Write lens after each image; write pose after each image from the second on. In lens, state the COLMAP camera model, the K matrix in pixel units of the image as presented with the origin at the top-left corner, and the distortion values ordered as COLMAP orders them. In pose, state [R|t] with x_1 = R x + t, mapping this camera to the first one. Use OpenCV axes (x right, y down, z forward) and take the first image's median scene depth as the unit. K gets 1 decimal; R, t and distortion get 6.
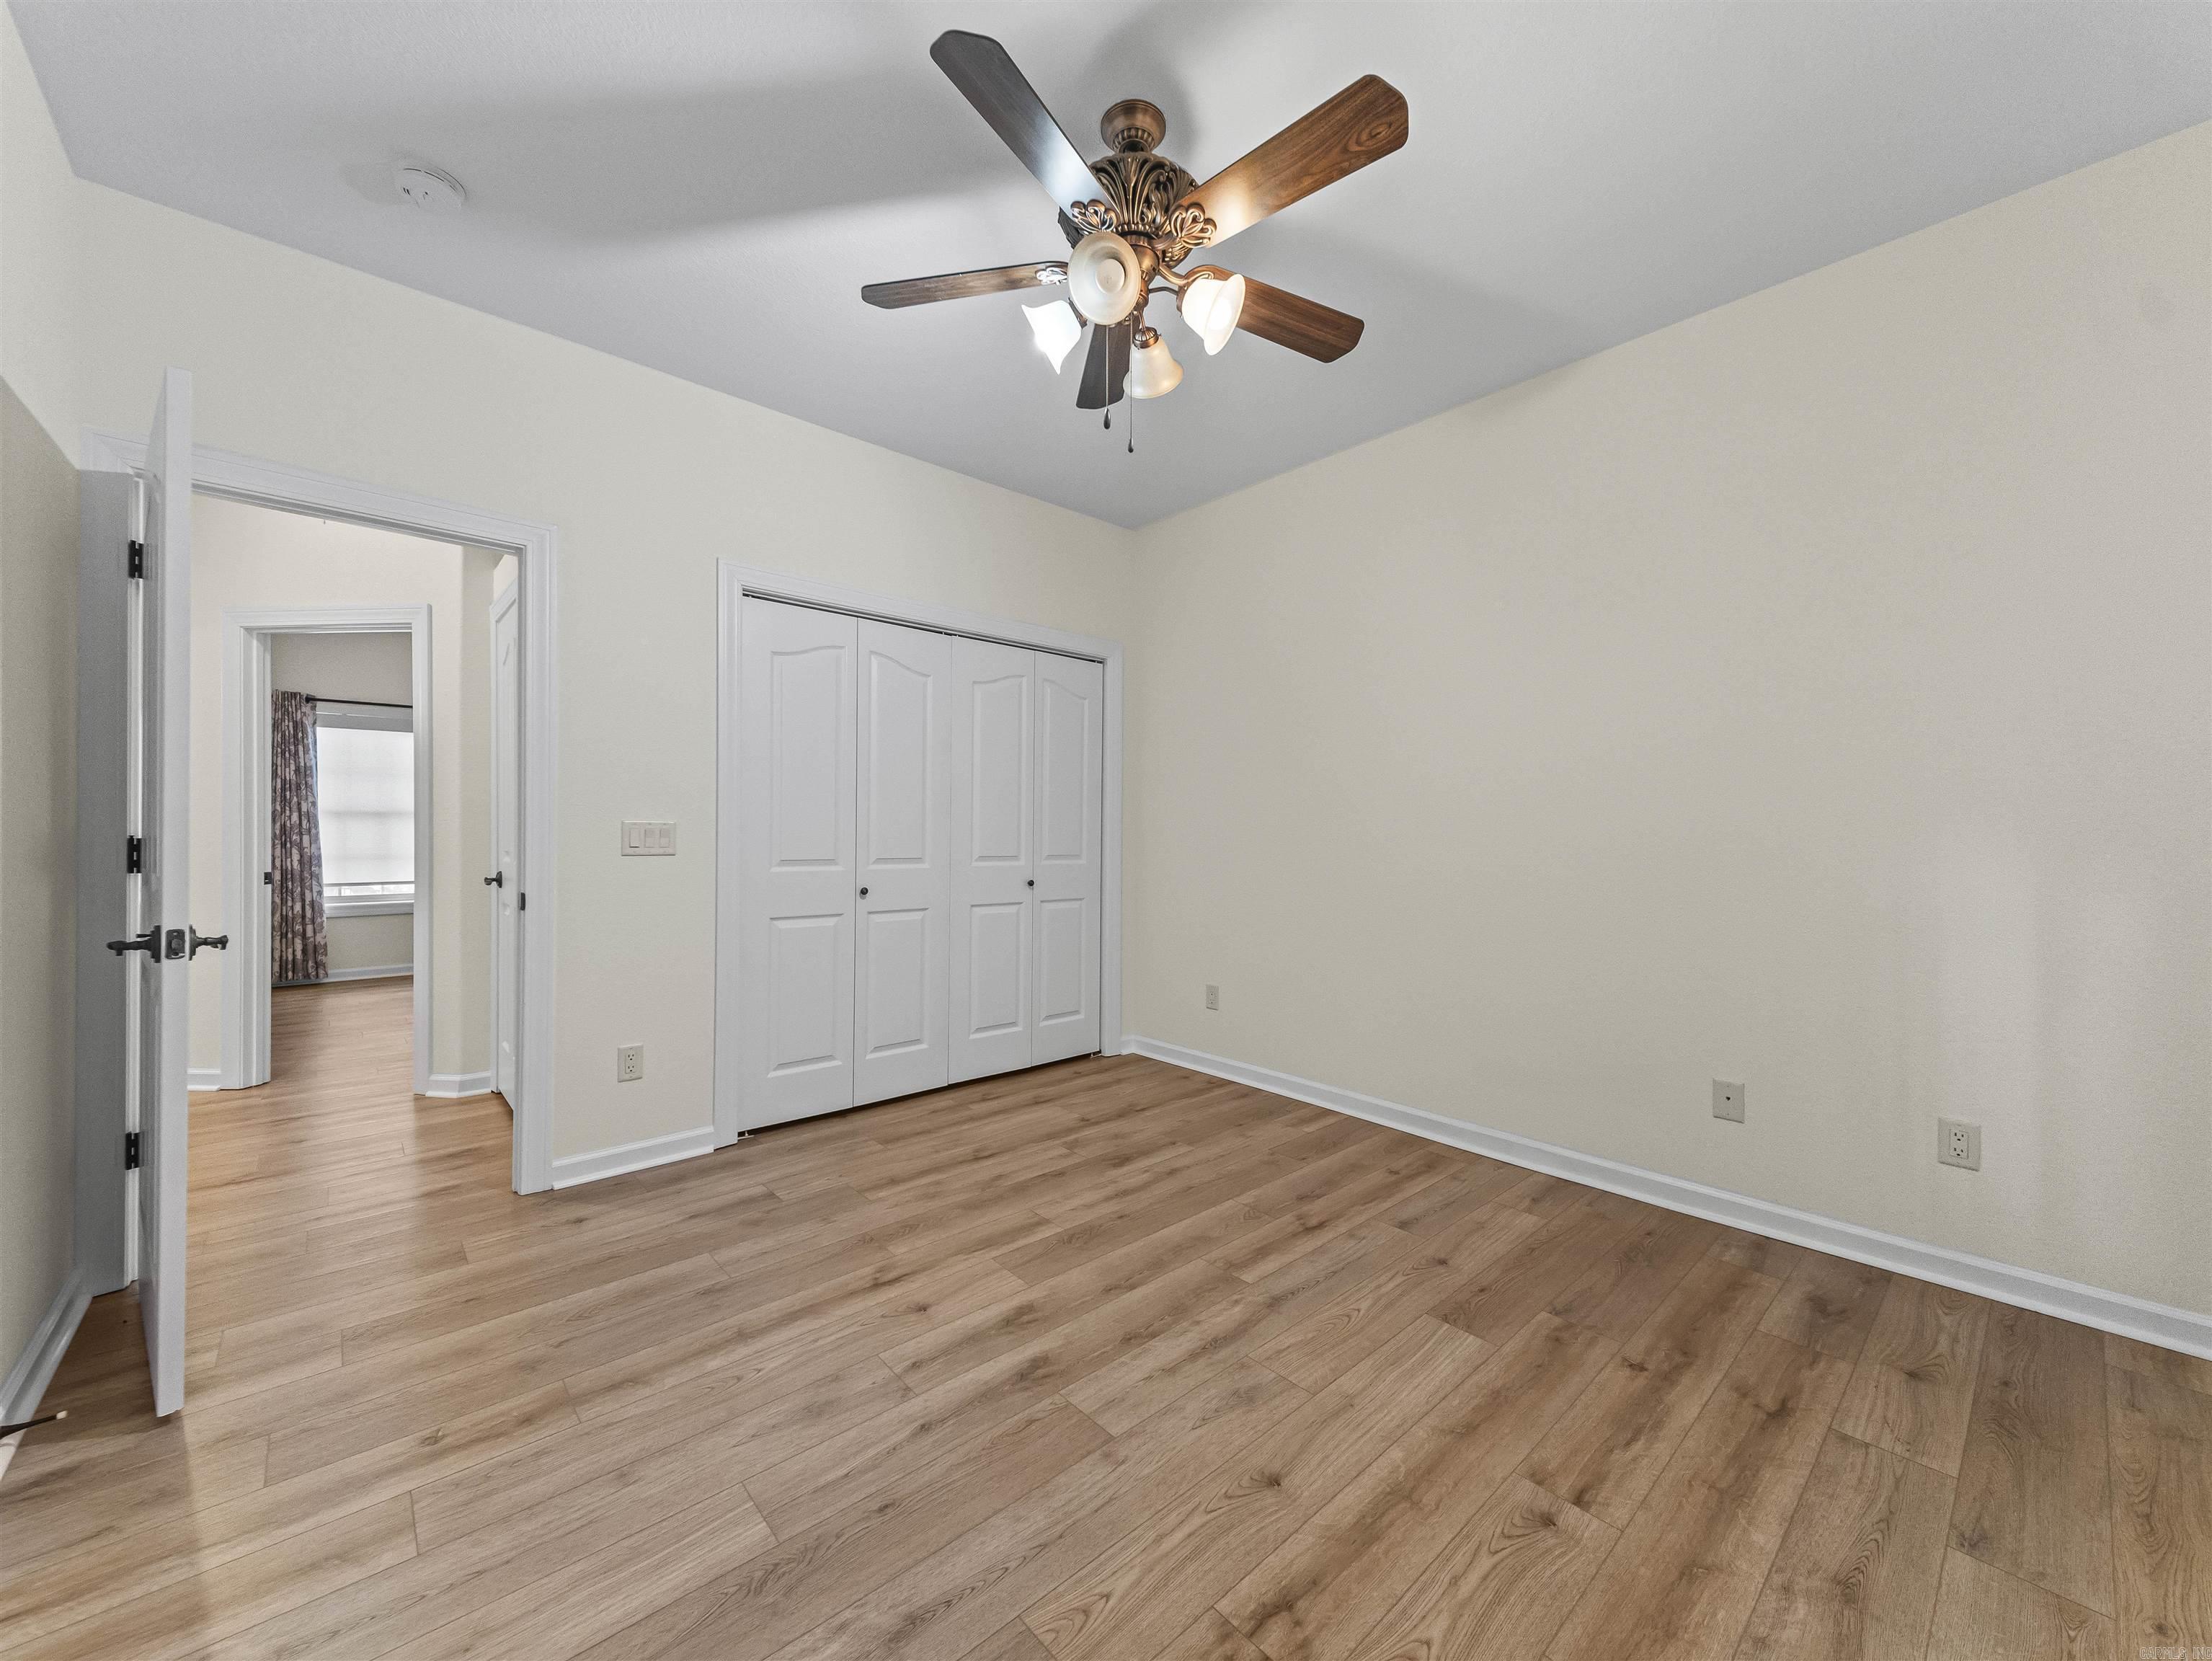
lens RADIAL K [[852.5, 0, 1100.4], [0, 852.5, 844.0], [0, 0, 1]] dist [0.025774, -0.006893]
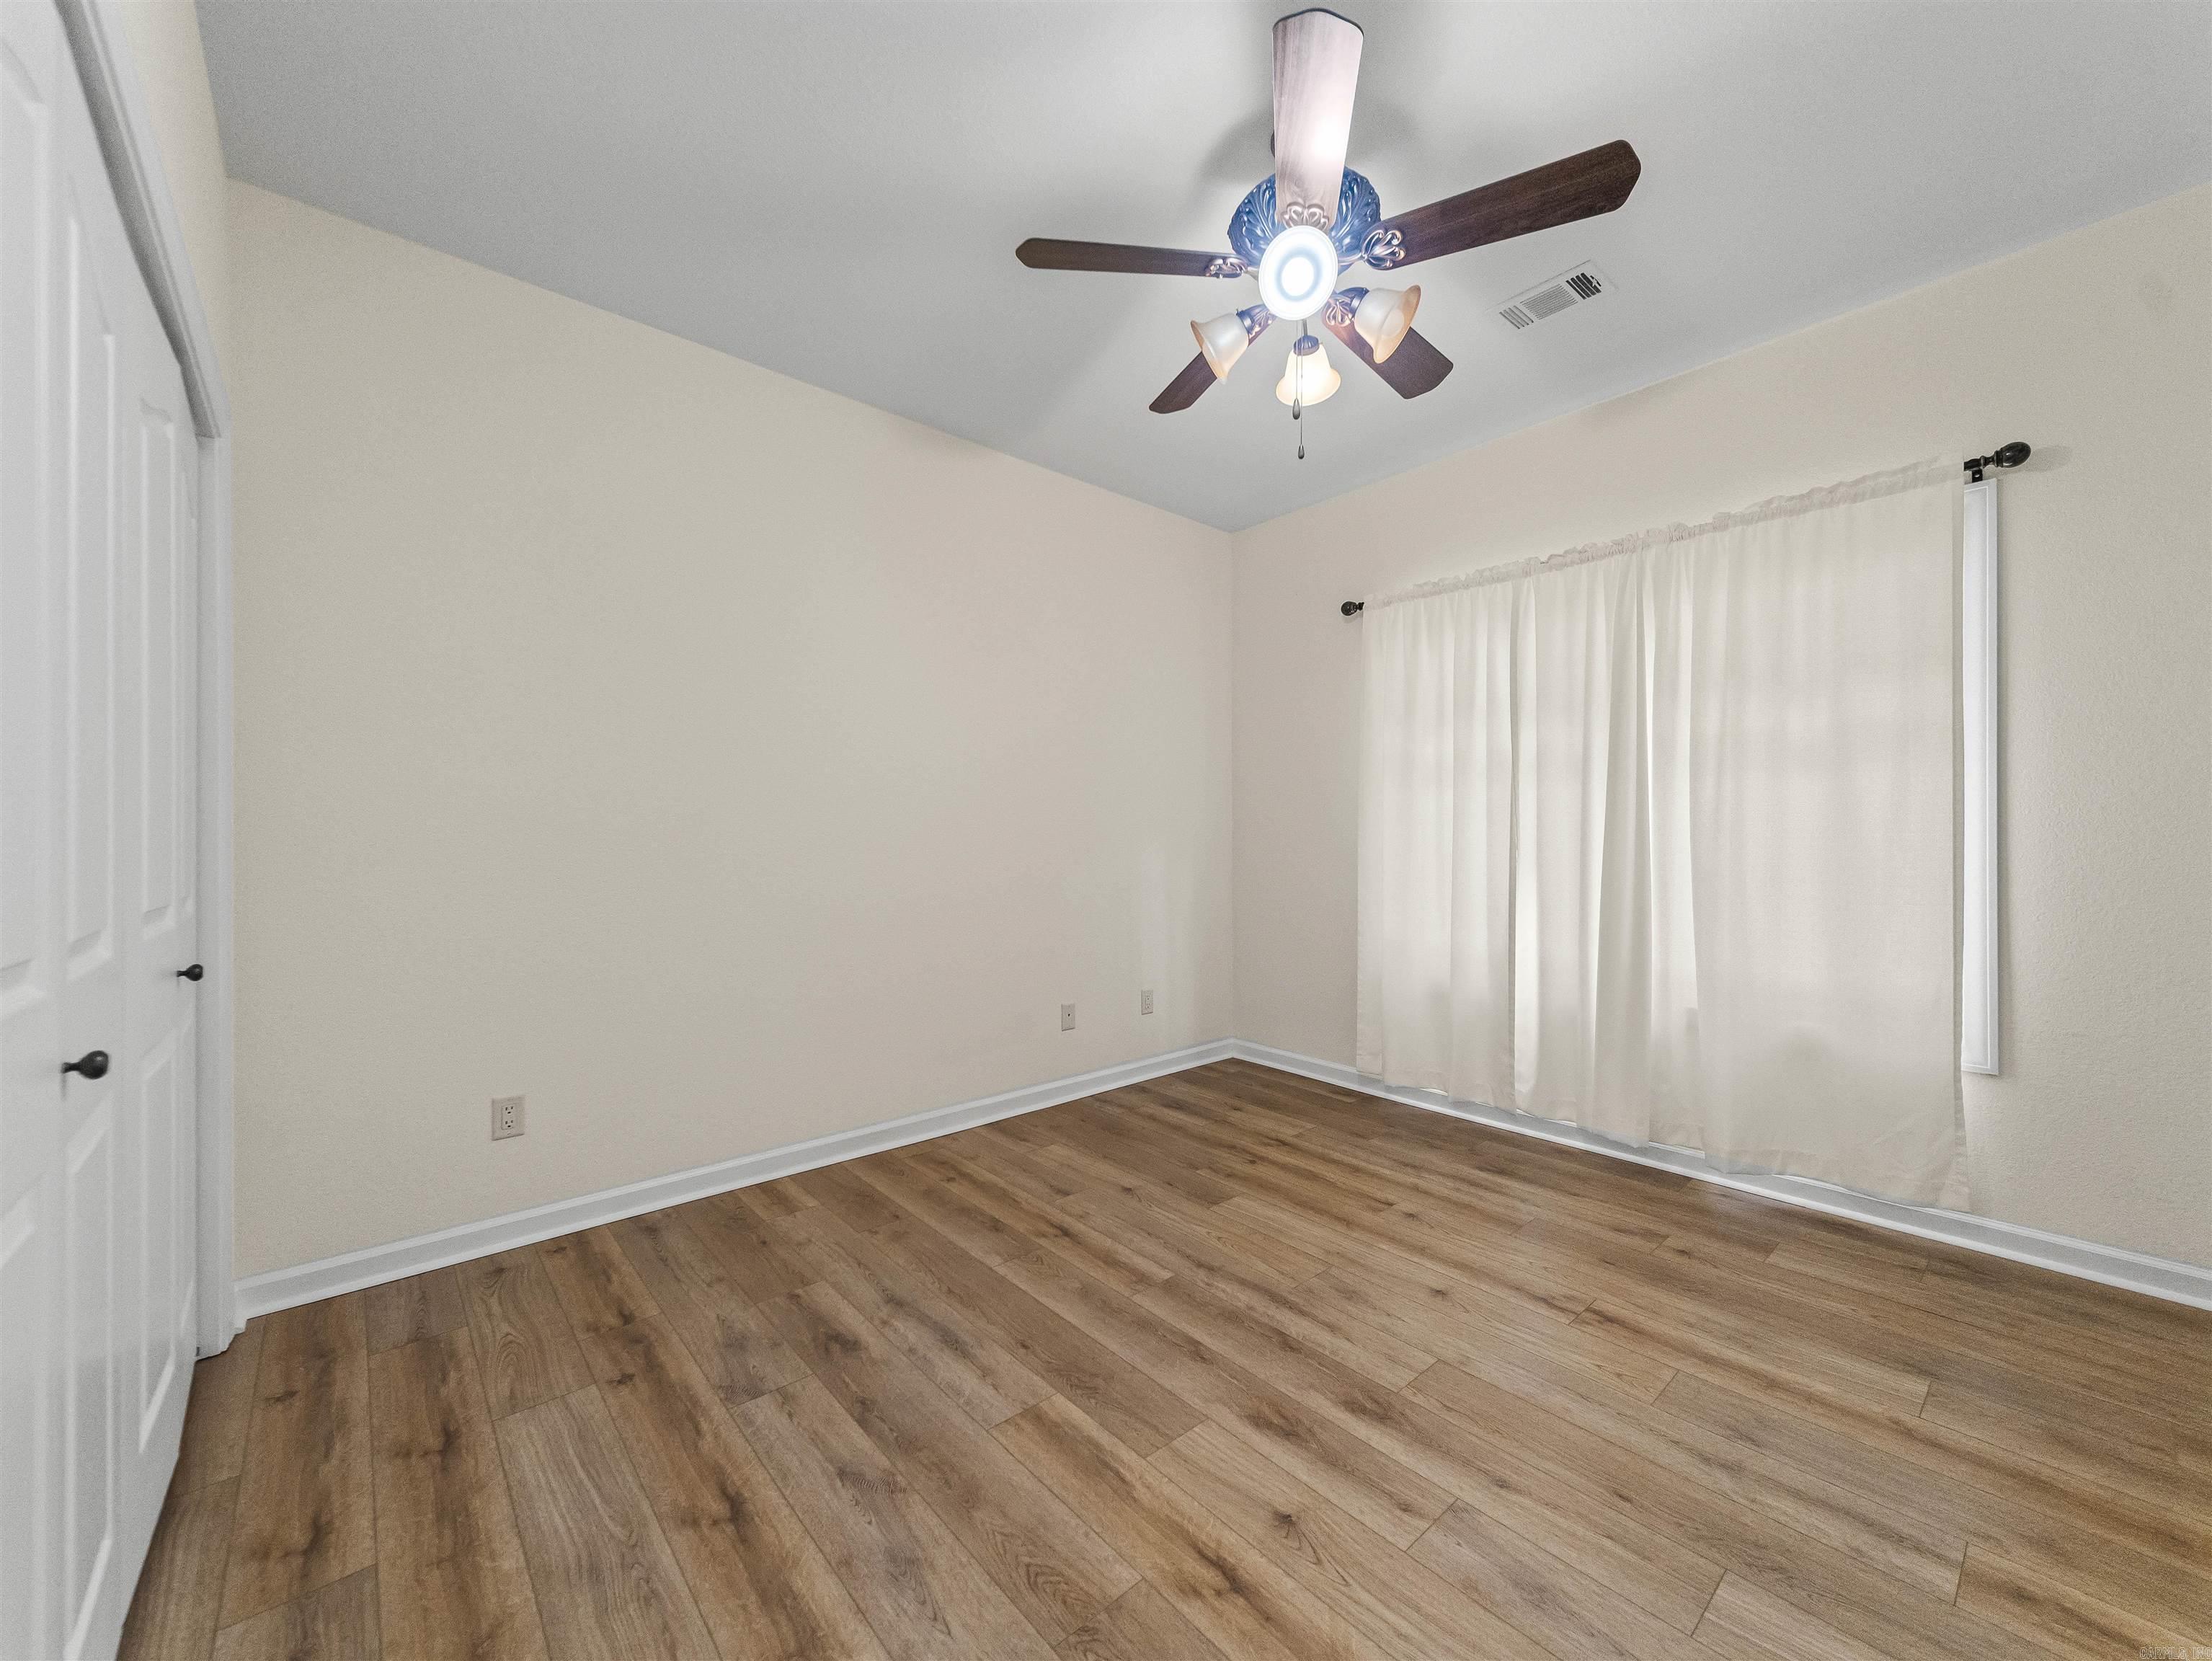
lens RADIAL K [[852.5, 0, 1145.8], [0, 852.5, 816.0], [0, 0, 1]] dist [0.025774, -0.006893]
pose [[0.003976, 0.015709, 0.999869, -0.732561], [0.020569, 0.999664, -0.015787, -0.010936], [-0.999781, 0.020629, 0.003651, 0.885018]]
